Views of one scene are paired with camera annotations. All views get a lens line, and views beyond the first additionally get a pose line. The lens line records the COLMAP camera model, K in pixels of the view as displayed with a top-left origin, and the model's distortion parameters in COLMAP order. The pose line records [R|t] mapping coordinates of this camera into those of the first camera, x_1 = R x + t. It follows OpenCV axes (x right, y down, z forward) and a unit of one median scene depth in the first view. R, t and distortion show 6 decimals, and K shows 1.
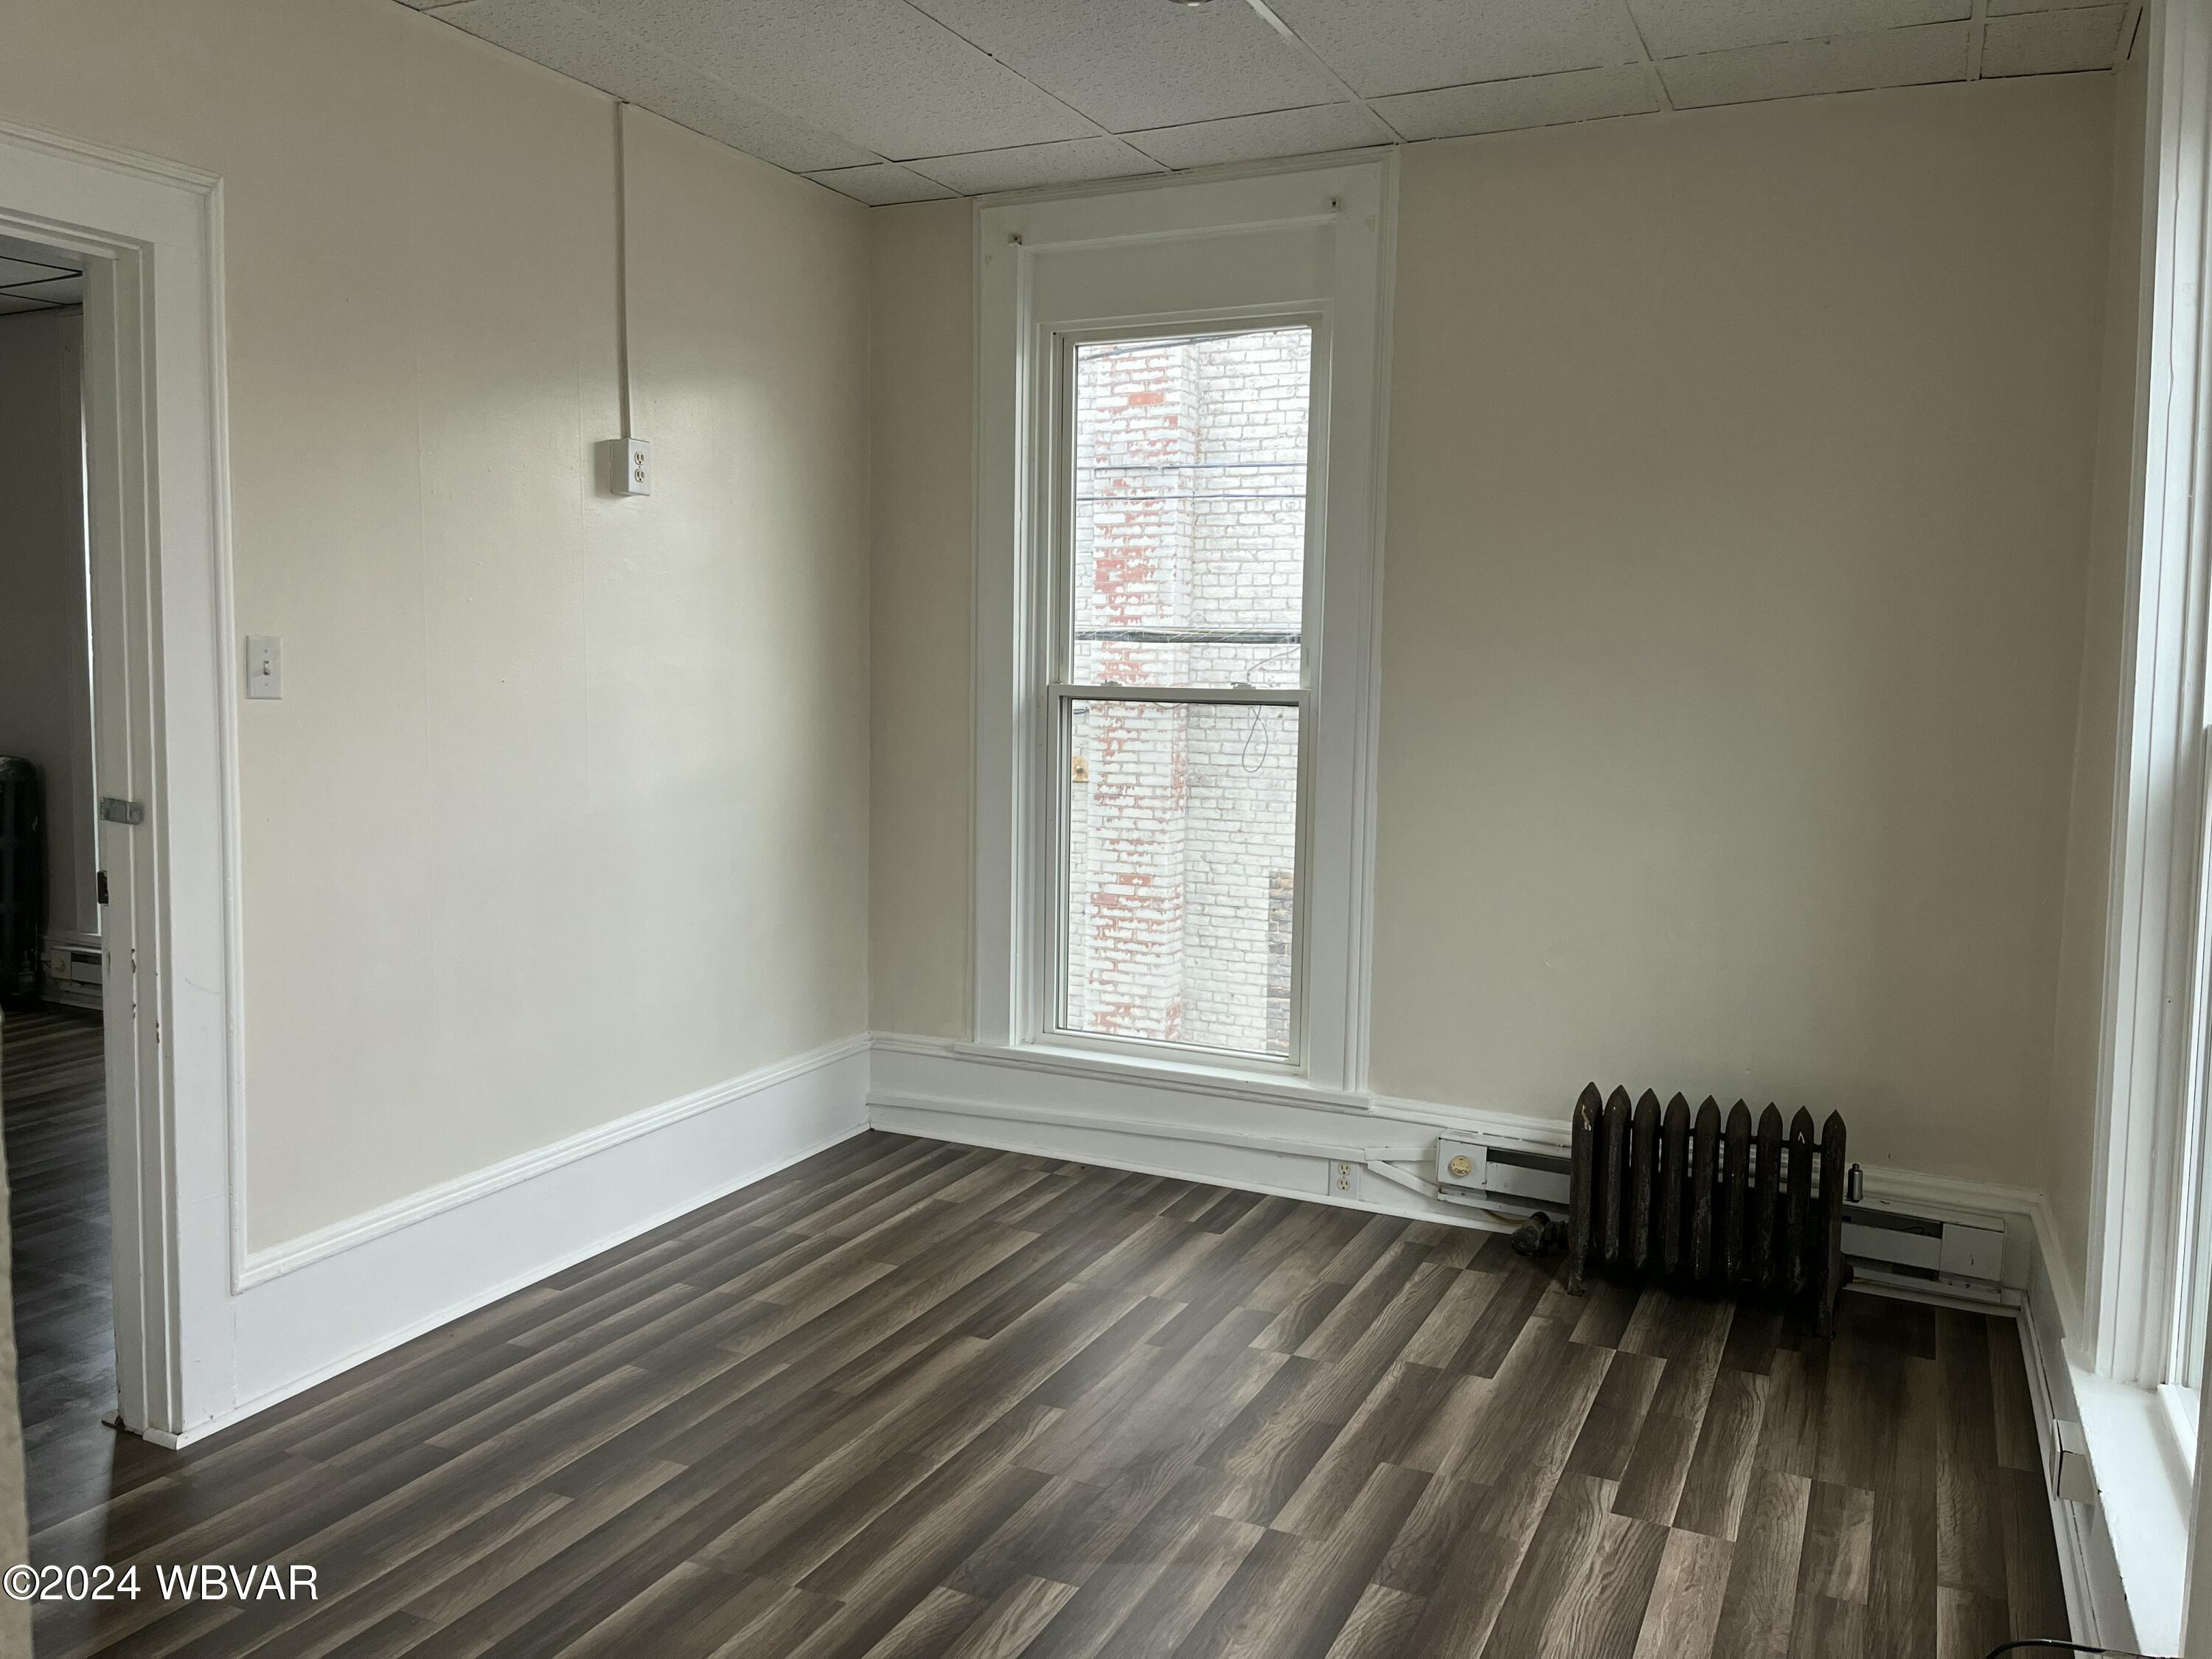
lens RADIAL K [[1672.1, 0, 1106.4], [0, 1672.1, 822.2], [0, 0, 1]] dist [0.047259, -0.049703]
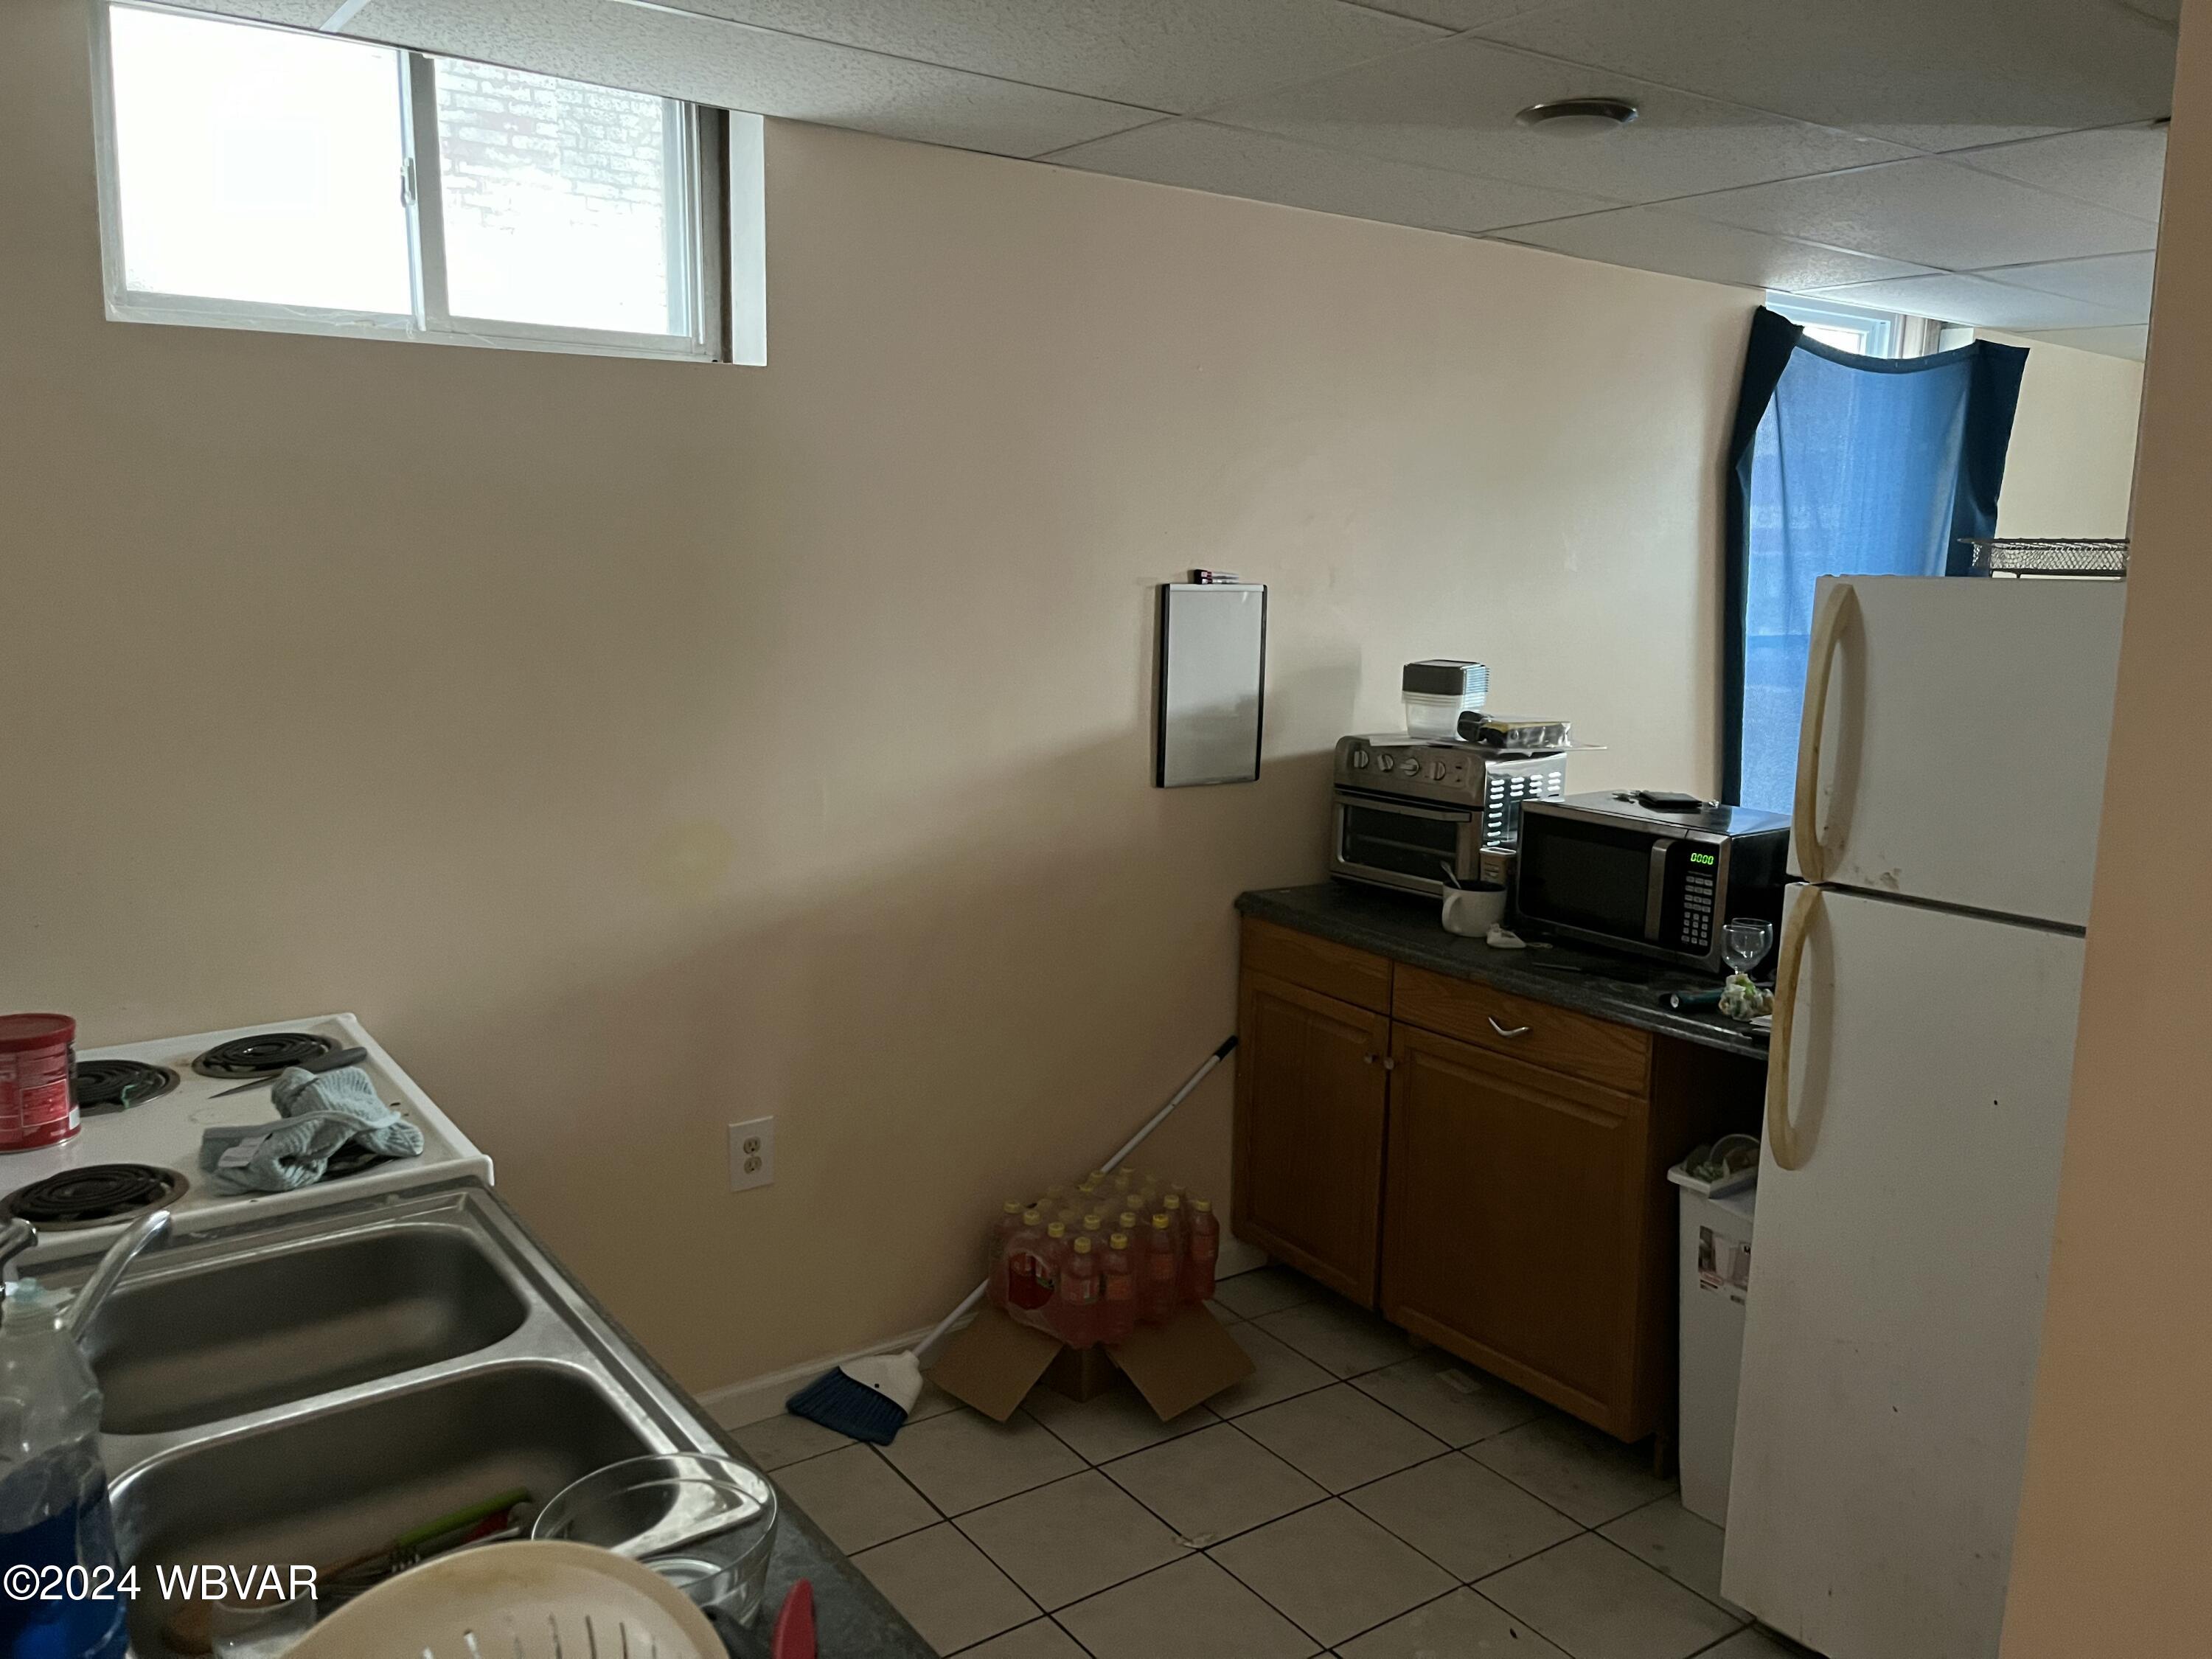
lens RADIAL K [[1672.1, 0, 1105.0], [0, 1672.1, 827.4], [0, 0, 1]] dist [0.047259, -0.049703]
pose [[0.478901, -0.148988, 0.865134, -0.539382], [0.081148, 0.988787, 0.125363, 0.266380], [-0.874110, 0.010168, 0.485621, 0.422054]]
